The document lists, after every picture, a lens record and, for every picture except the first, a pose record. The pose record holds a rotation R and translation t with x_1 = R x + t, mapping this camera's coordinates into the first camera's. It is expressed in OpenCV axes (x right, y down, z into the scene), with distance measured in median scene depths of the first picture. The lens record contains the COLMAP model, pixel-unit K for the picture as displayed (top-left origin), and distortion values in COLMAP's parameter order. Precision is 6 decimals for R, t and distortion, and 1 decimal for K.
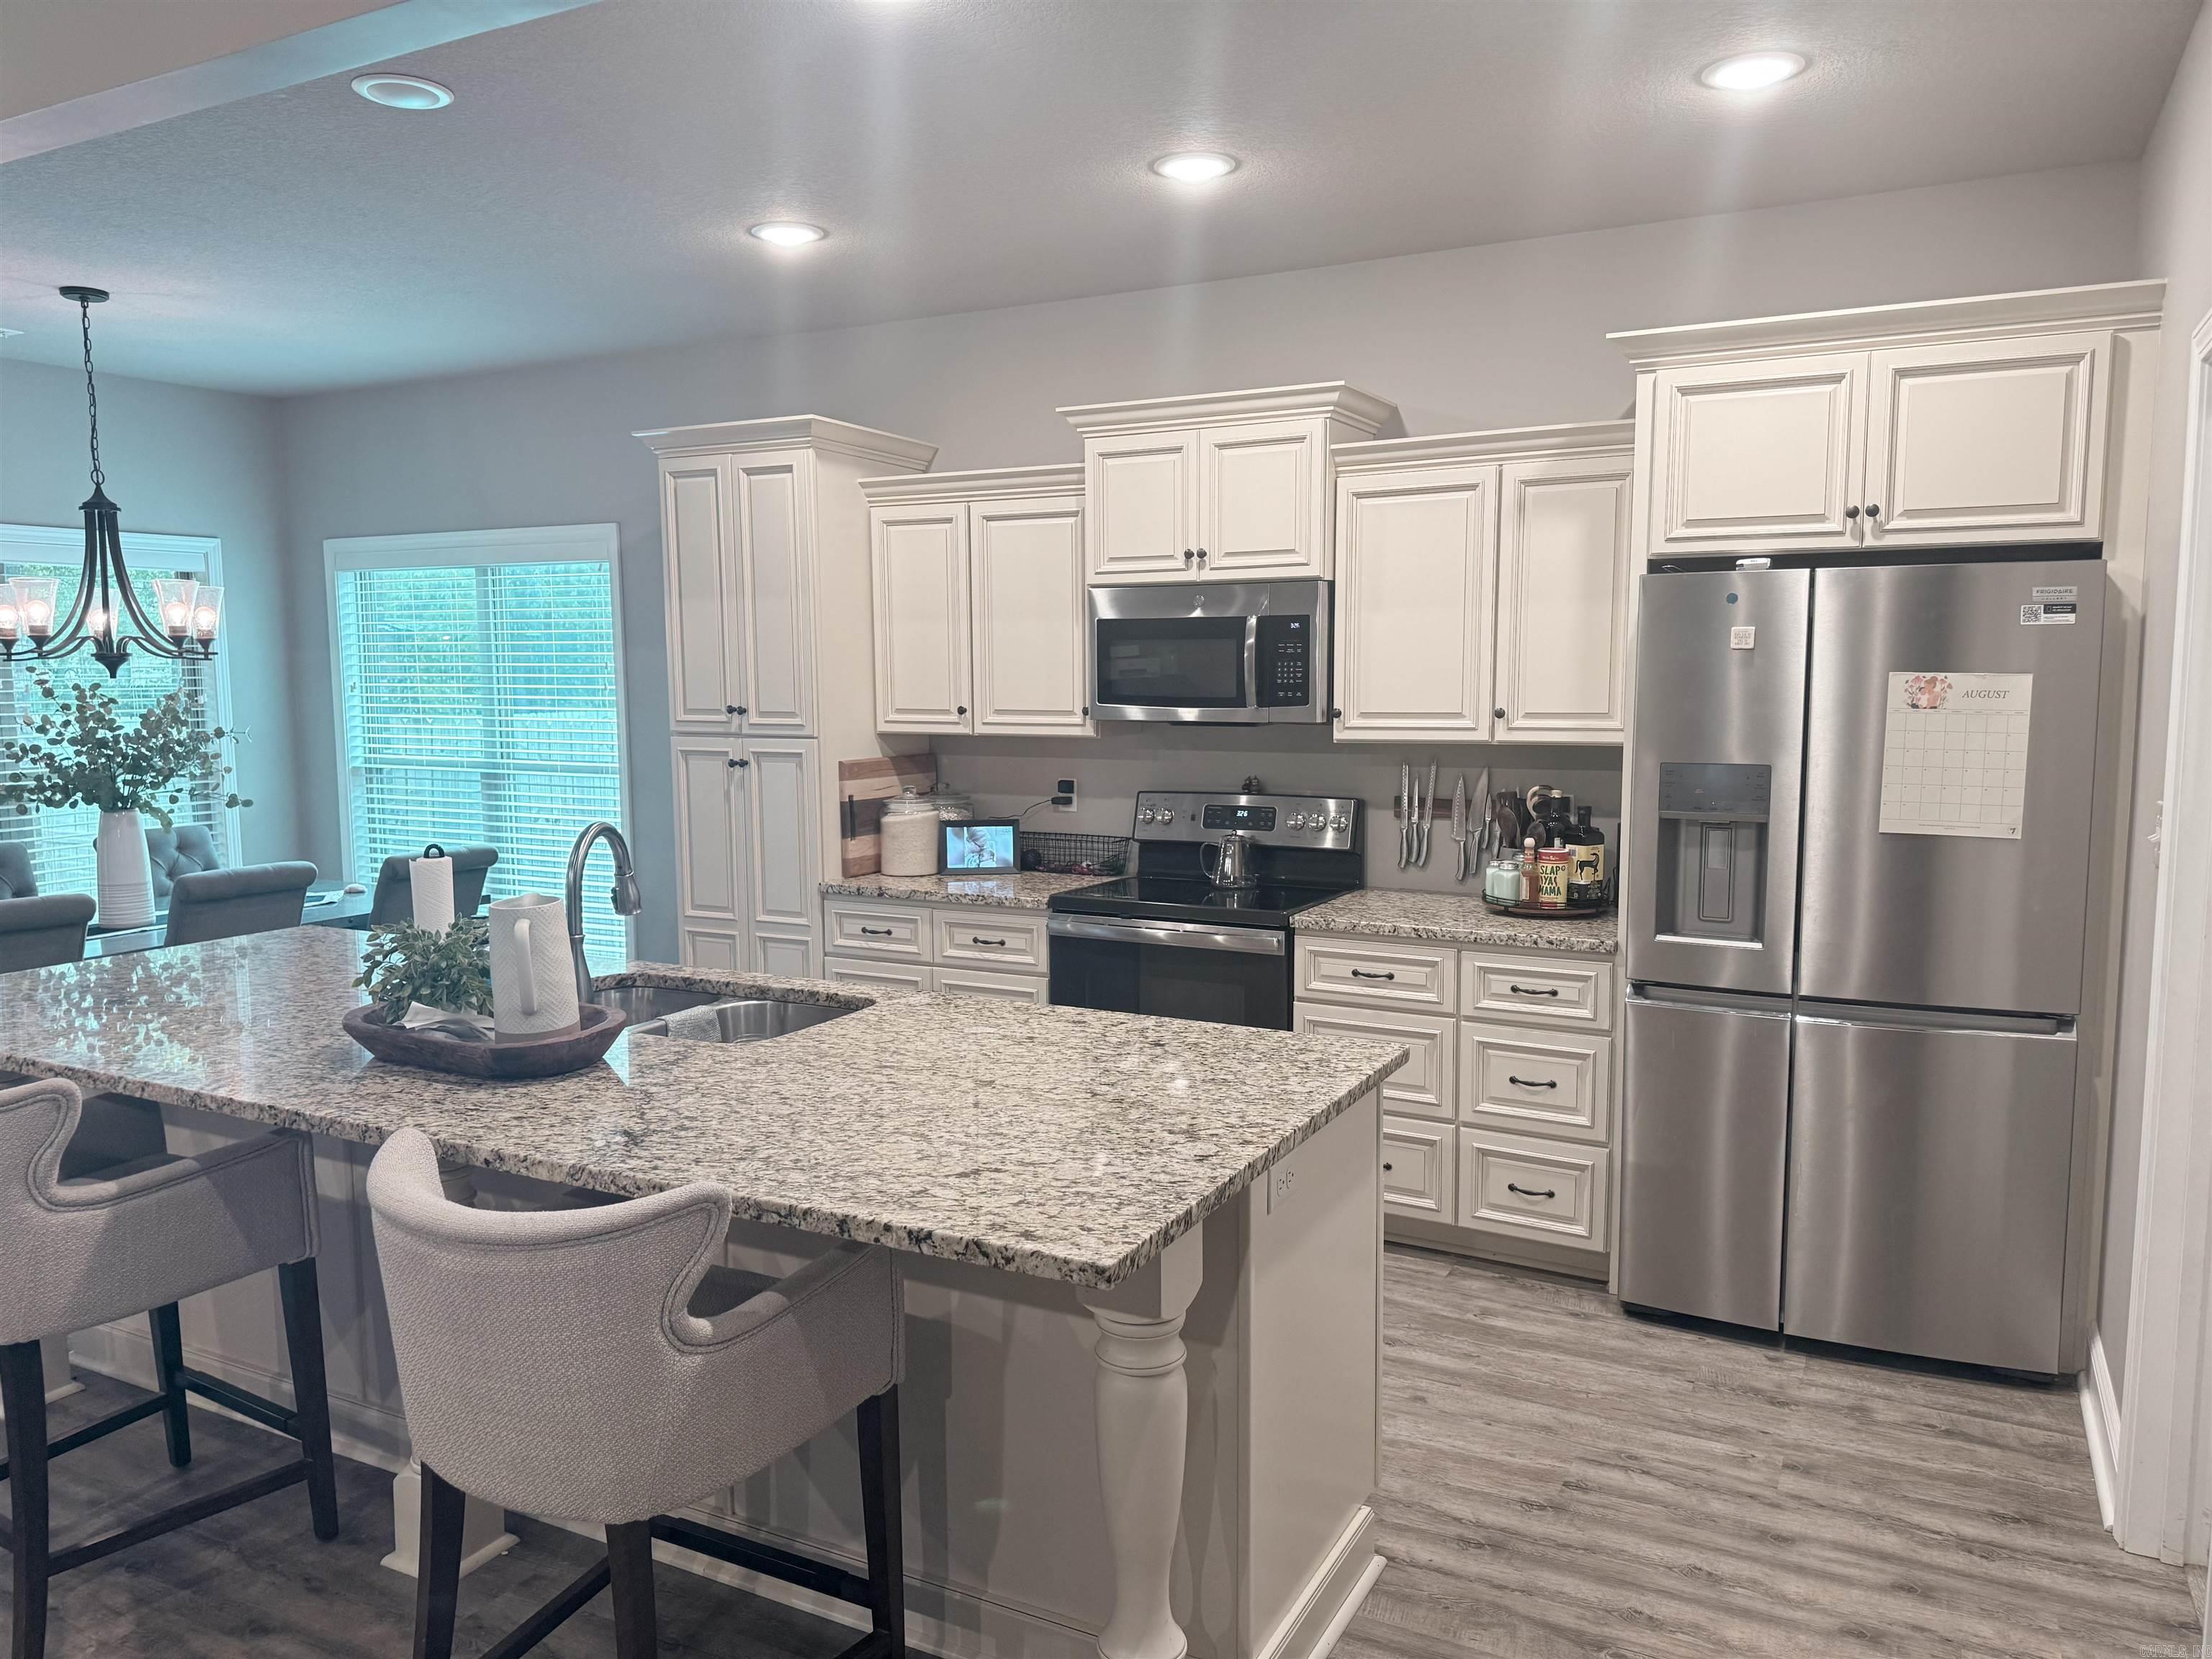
lens RADIAL K [[1529.0, 0, 1114.5], [0, 1529.0, 834.9], [0, 0, 1]] dist [0.147820, -0.193351]
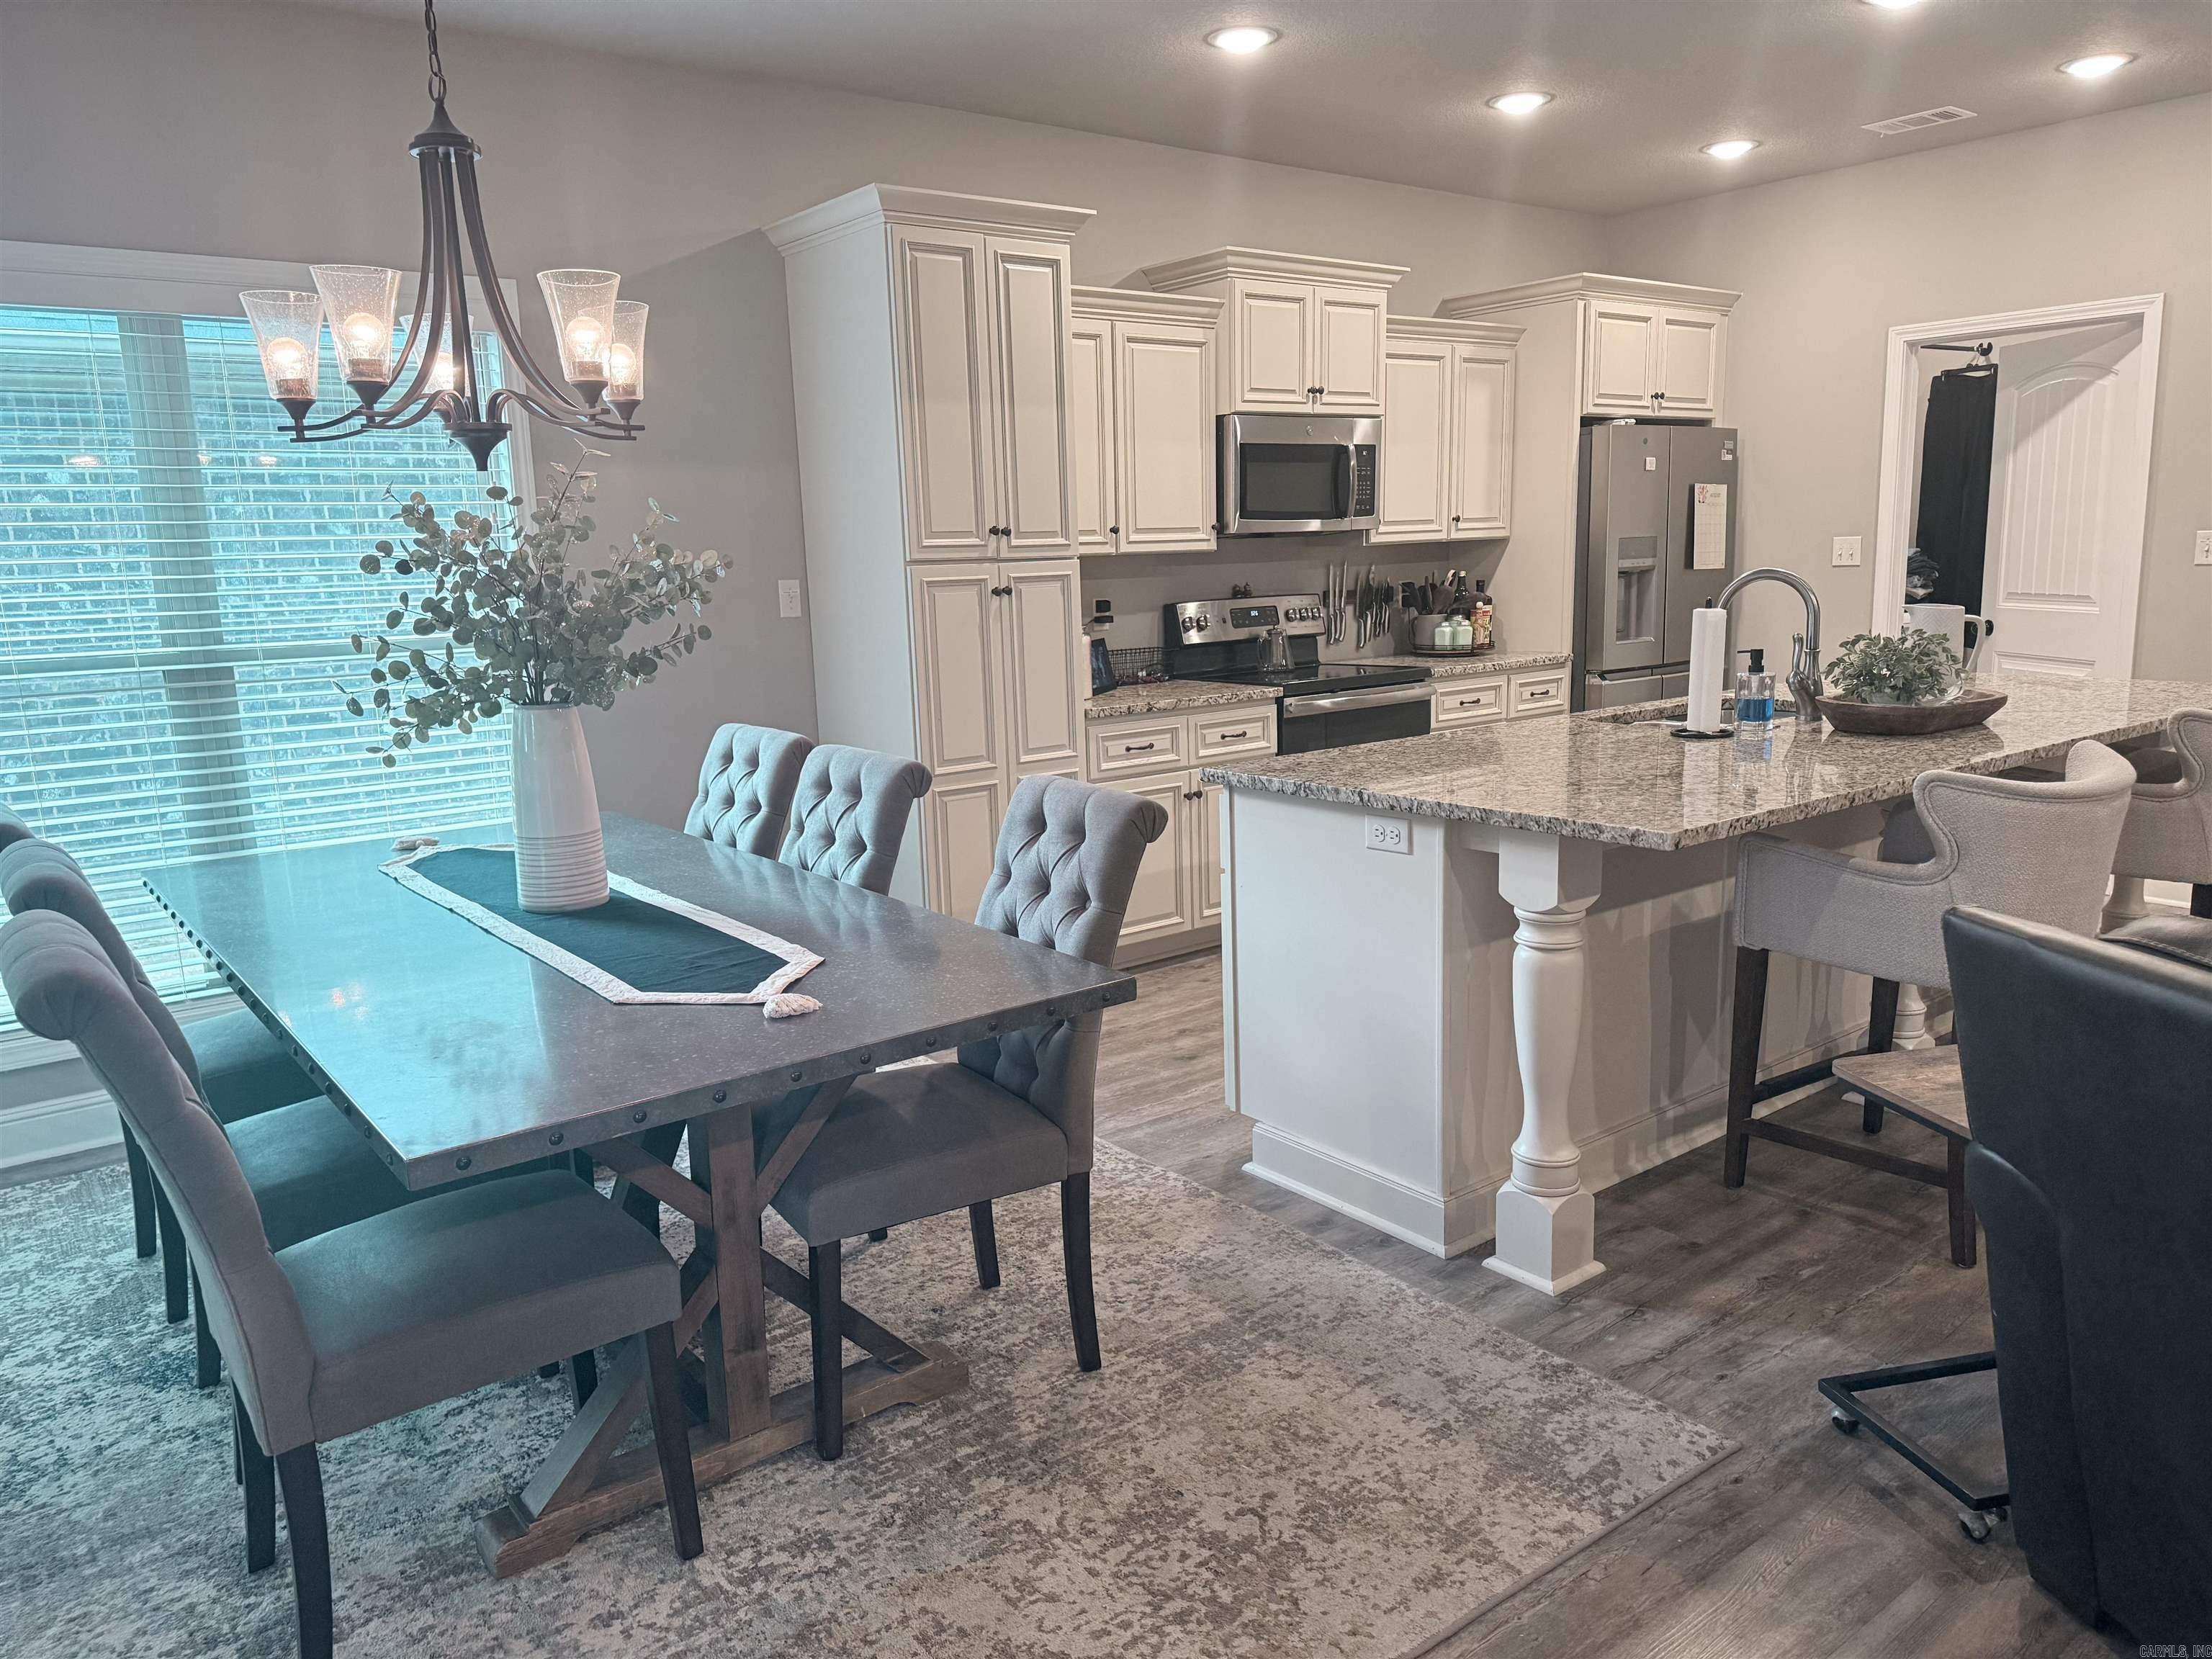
lens RADIAL K [[1529.0, 0, 1114.5], [0, 1529.0, 834.9], [0, 0, 1]] dist [0.147820, -0.193351]
pose [[0.415524, -0.178353, 0.891925, -1.096277], [0.123099, 0.982593, 0.139135, -0.024438], [-0.901214, 0.051981, 0.430246, 0.586894]]
